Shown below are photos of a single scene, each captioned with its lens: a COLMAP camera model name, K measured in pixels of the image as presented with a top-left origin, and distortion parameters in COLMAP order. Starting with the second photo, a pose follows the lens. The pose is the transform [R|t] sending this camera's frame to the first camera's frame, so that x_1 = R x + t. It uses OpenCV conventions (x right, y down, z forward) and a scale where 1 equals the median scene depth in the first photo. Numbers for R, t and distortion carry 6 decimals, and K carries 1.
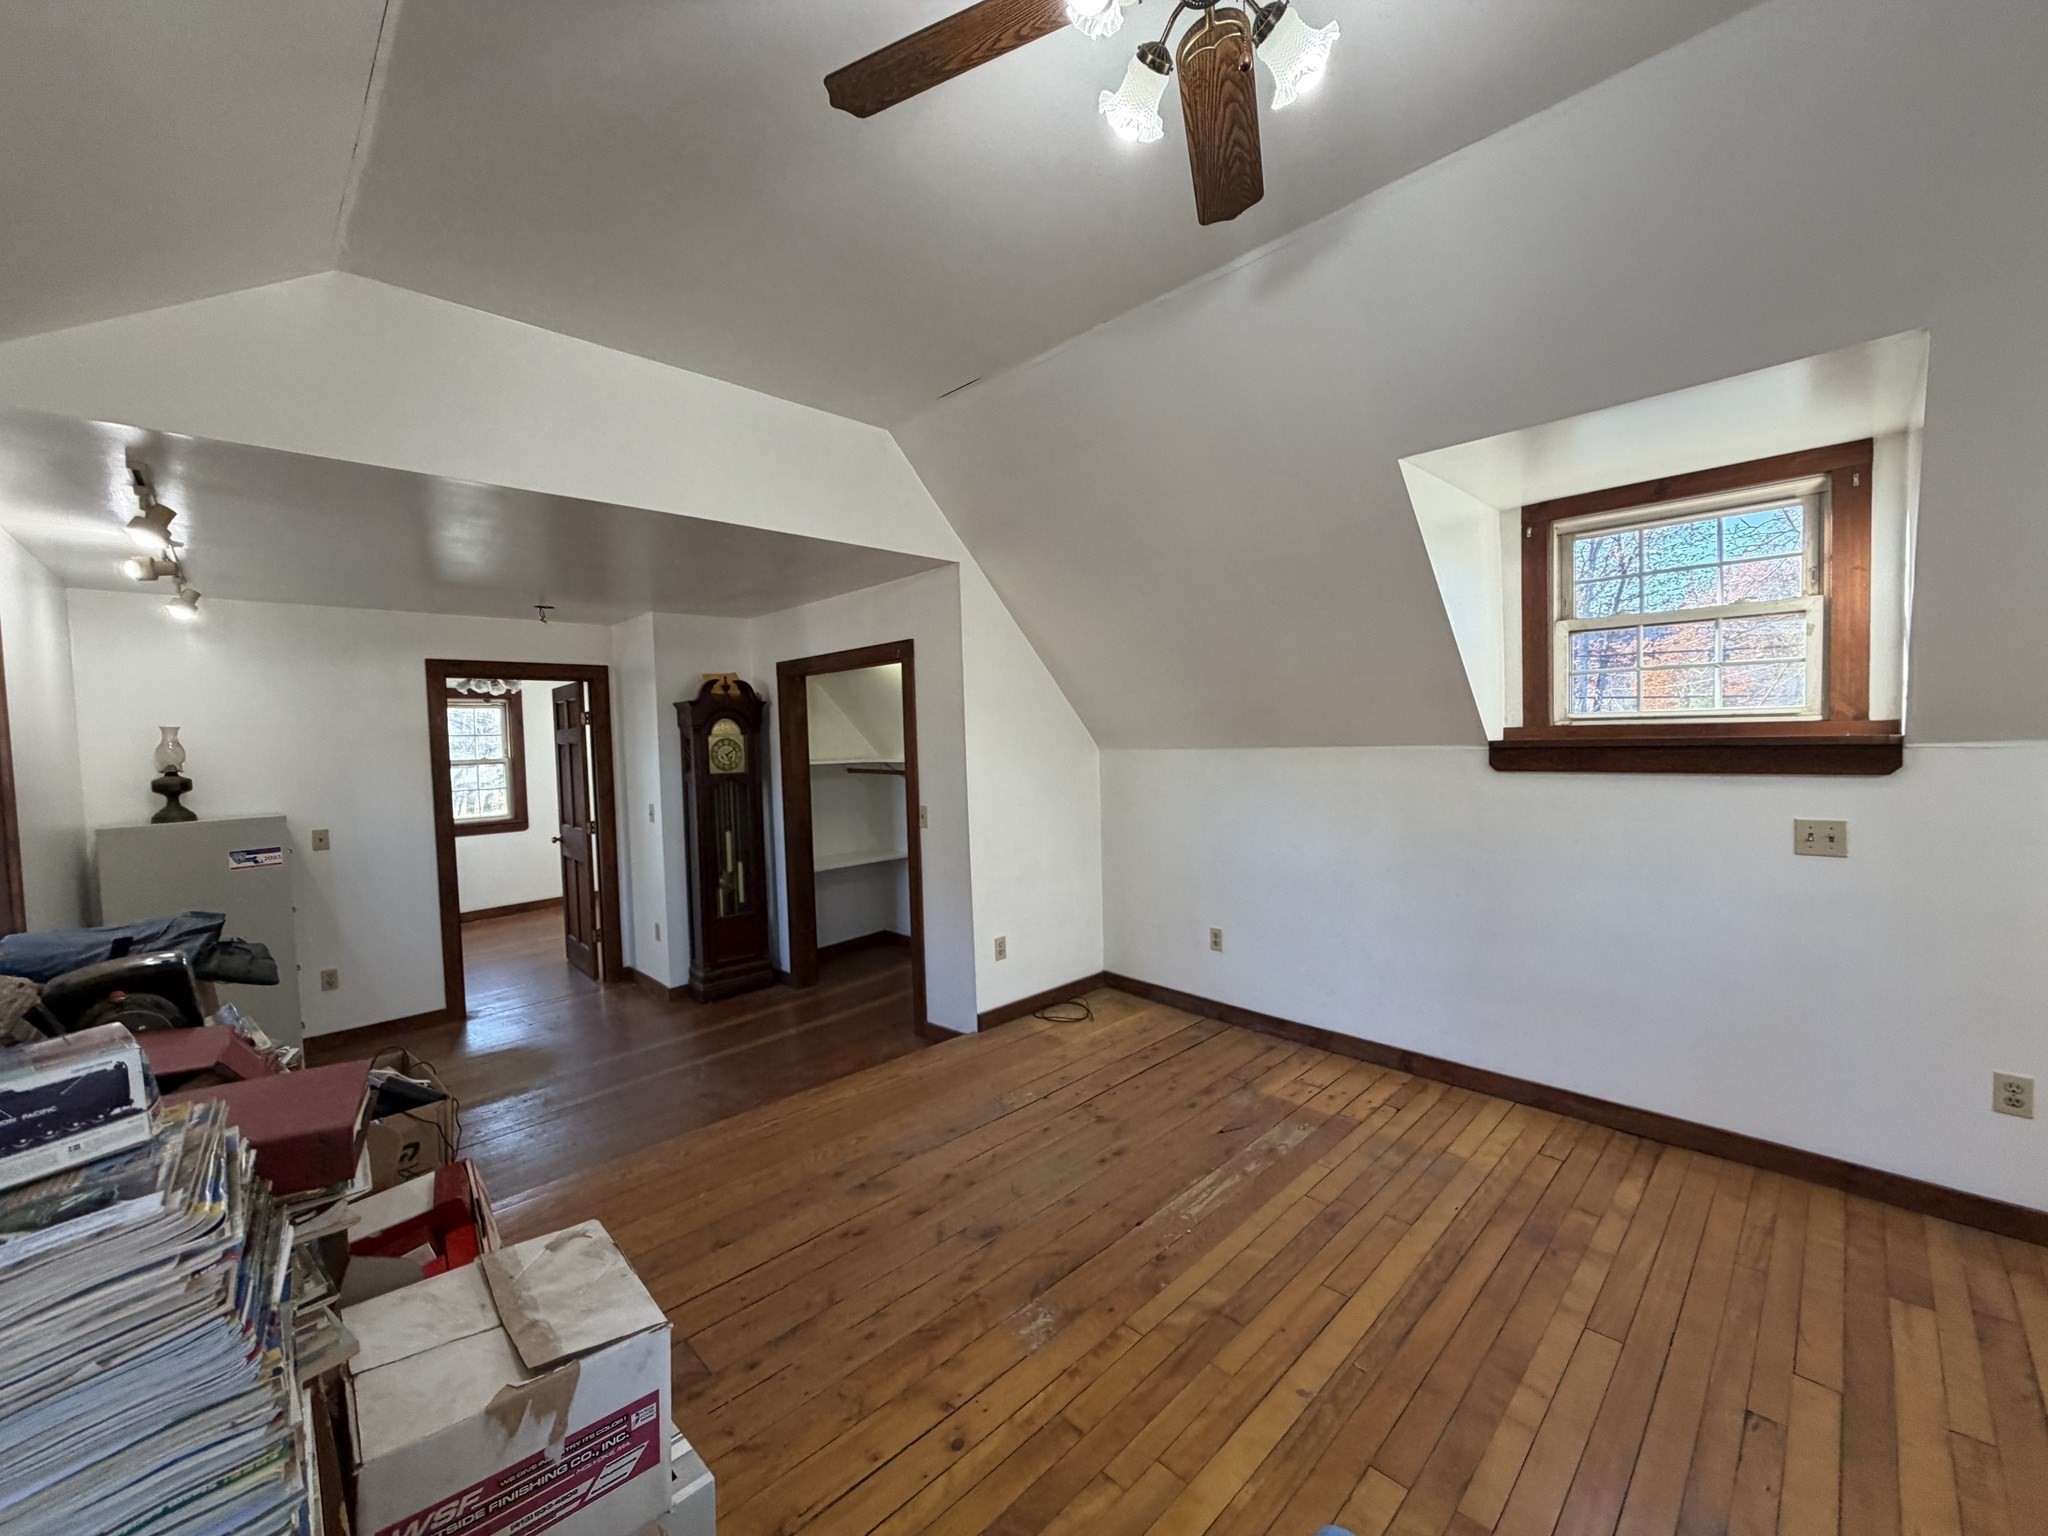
lens RADIAL K [[818.7, 0, 1017.6], [0, 818.7, 763.1], [0, 0, 1]] dist [-0.001371, -0.000221]
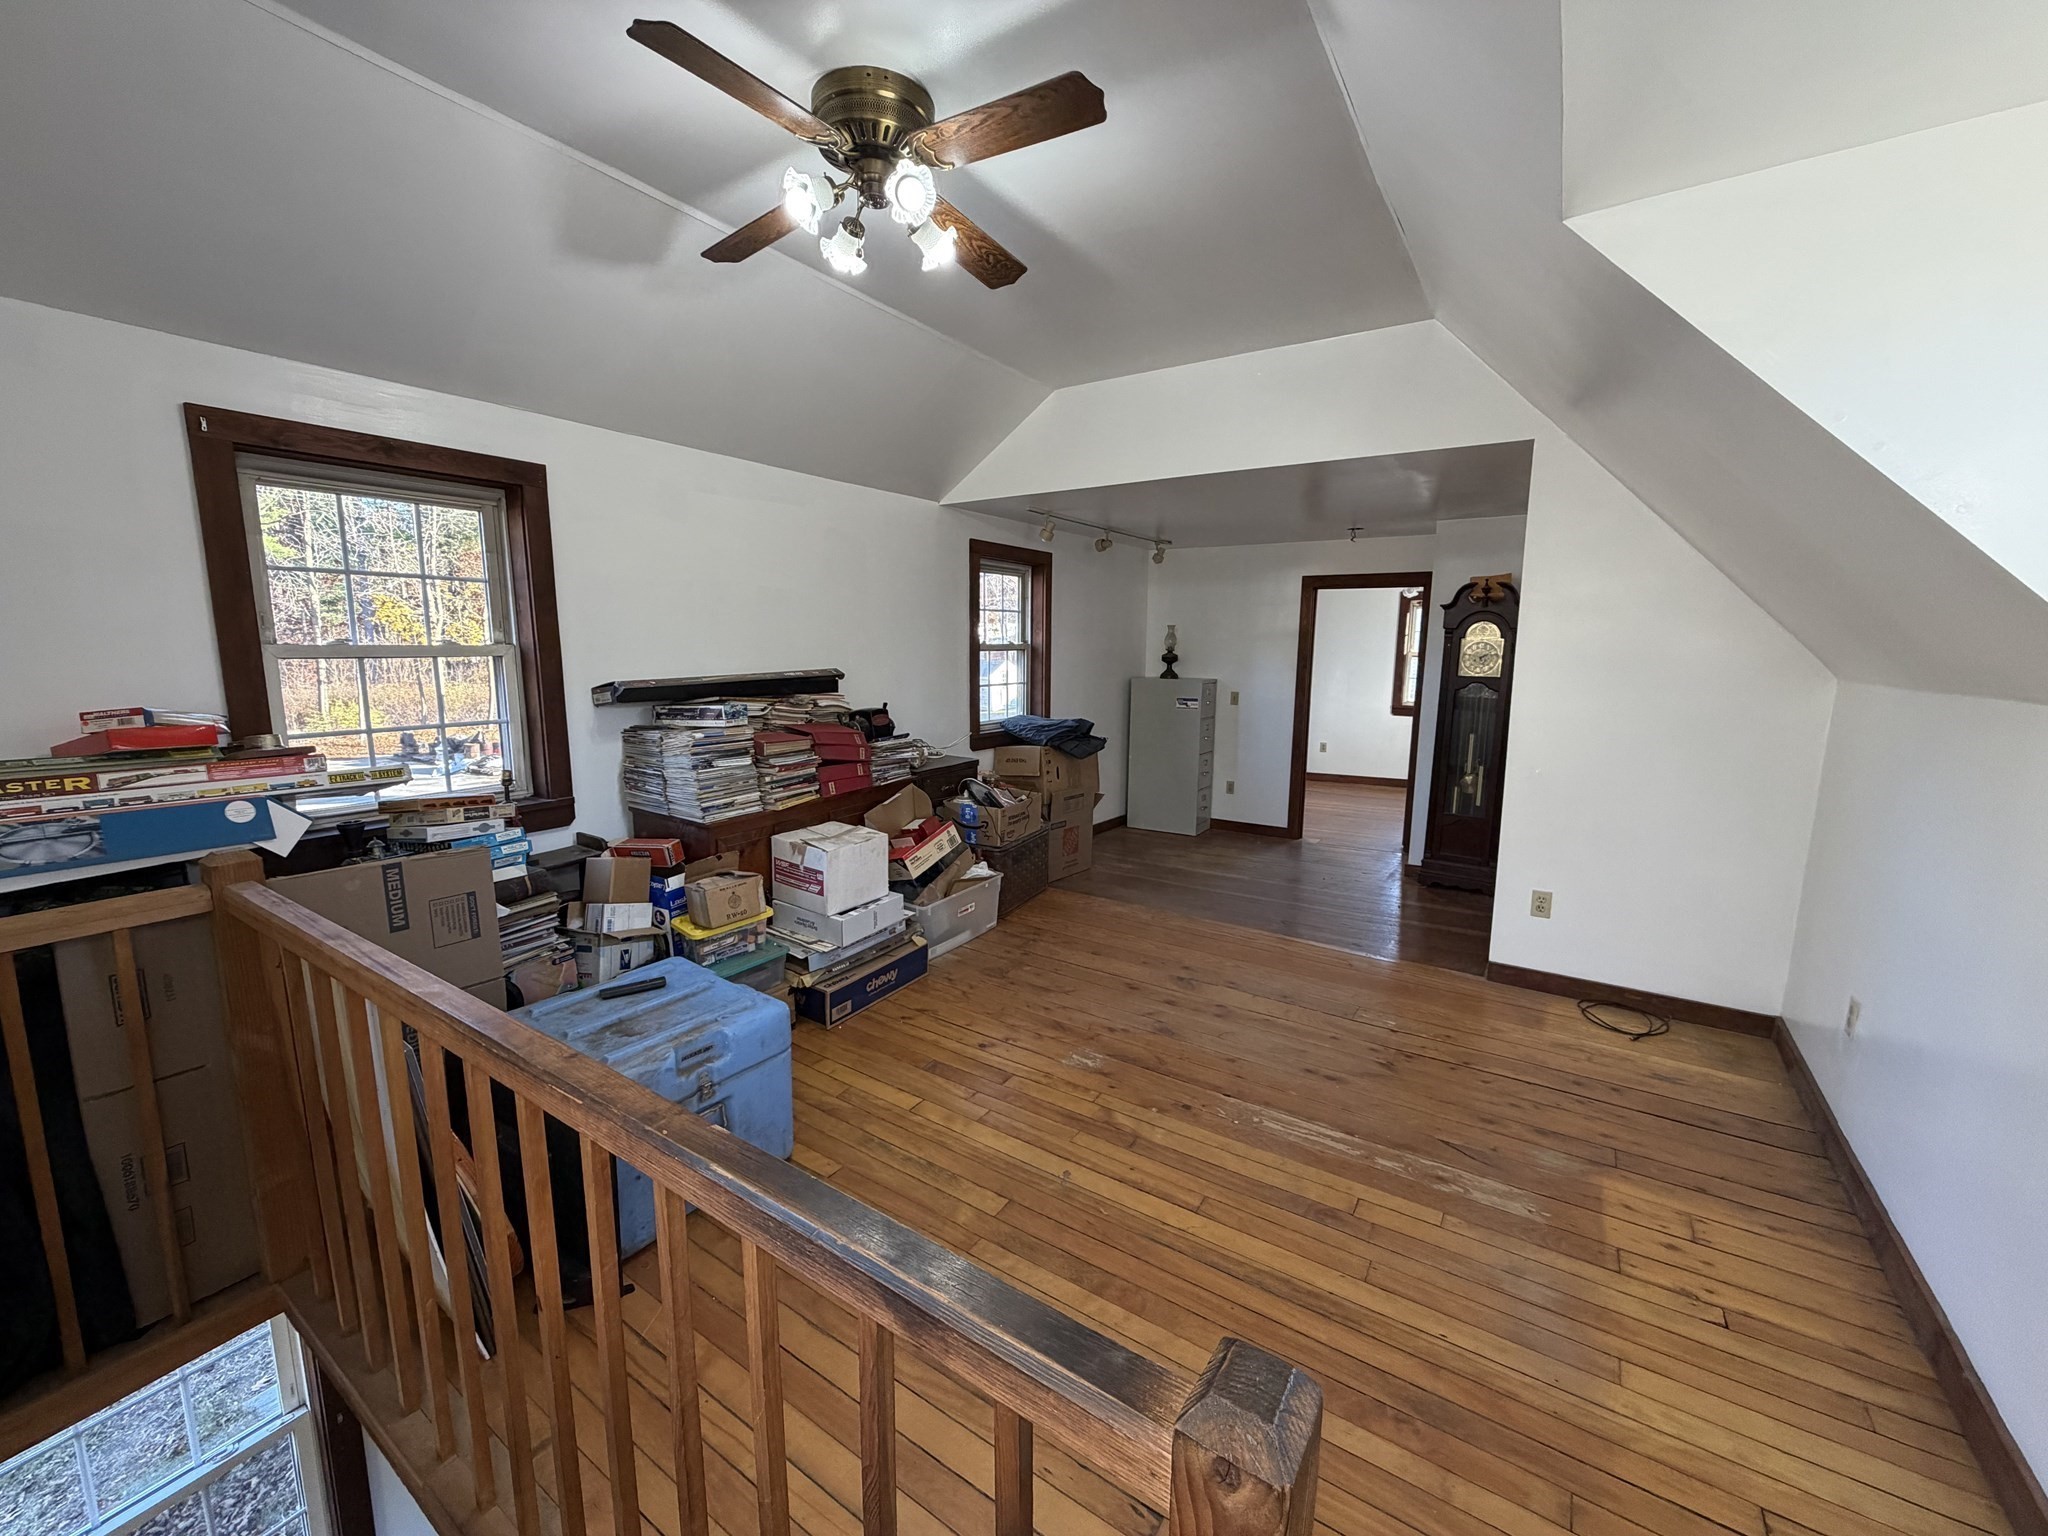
lens RADIAL K [[818.7, 0, 1017.3], [0, 818.7, 771.0], [0, 0, 1]] dist [-0.001371, -0.000221]
pose [[0.200772, 0.184911, -0.962028, 0.905828], [-0.048504, 0.982696, 0.178761, -0.045605], [0.978437, 0.010772, 0.206266, 0.408901]]
